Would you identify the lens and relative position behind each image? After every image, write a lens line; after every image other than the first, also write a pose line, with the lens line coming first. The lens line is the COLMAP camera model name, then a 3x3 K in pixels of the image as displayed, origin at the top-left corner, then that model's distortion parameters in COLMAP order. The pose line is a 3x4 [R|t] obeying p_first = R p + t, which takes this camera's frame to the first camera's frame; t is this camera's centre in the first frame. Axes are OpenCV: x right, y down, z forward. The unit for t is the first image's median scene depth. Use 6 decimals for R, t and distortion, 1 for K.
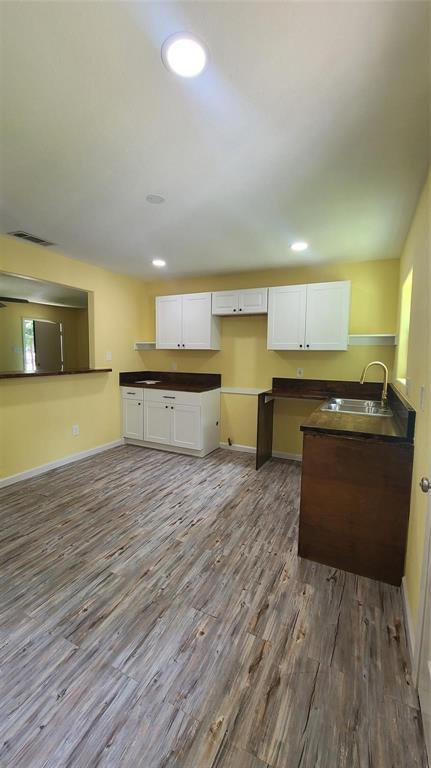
lens RADIAL K [[313.6, 0, 215.0], [0, 313.6, 382.2], [0, 0, 1]] dist [0.003924, -0.001903]
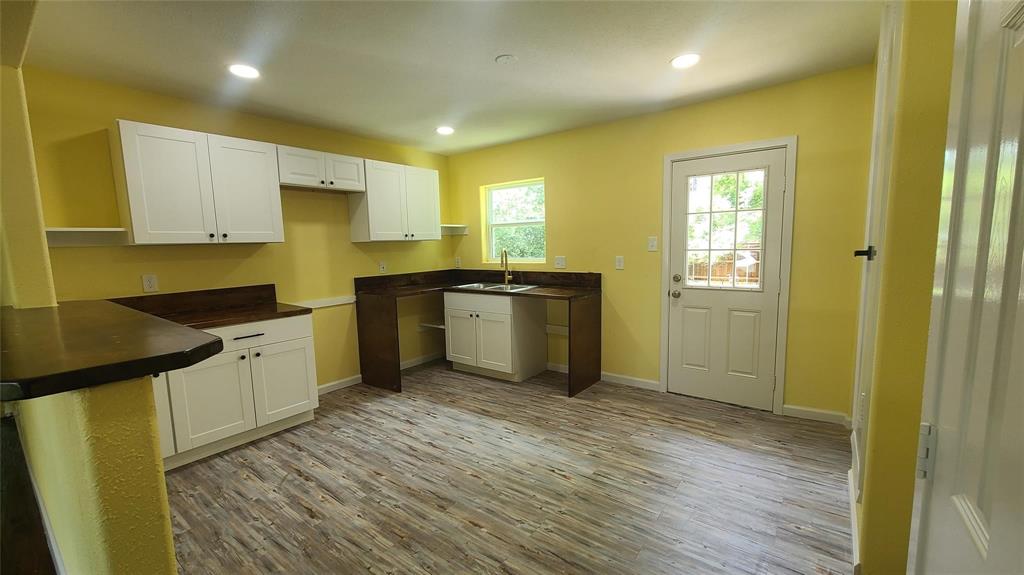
lens RADIAL K [[418.1, 0, 507.7], [0, 418.1, 290.5], [0, 0, 1]] dist [0.003924, -0.001903]
pose [[0.195727, -0.132057, 0.971726, -0.928341], [0.118017, 0.986862, 0.110343, -0.067852], [-0.973531, 0.093084, 0.208740, 0.563351]]
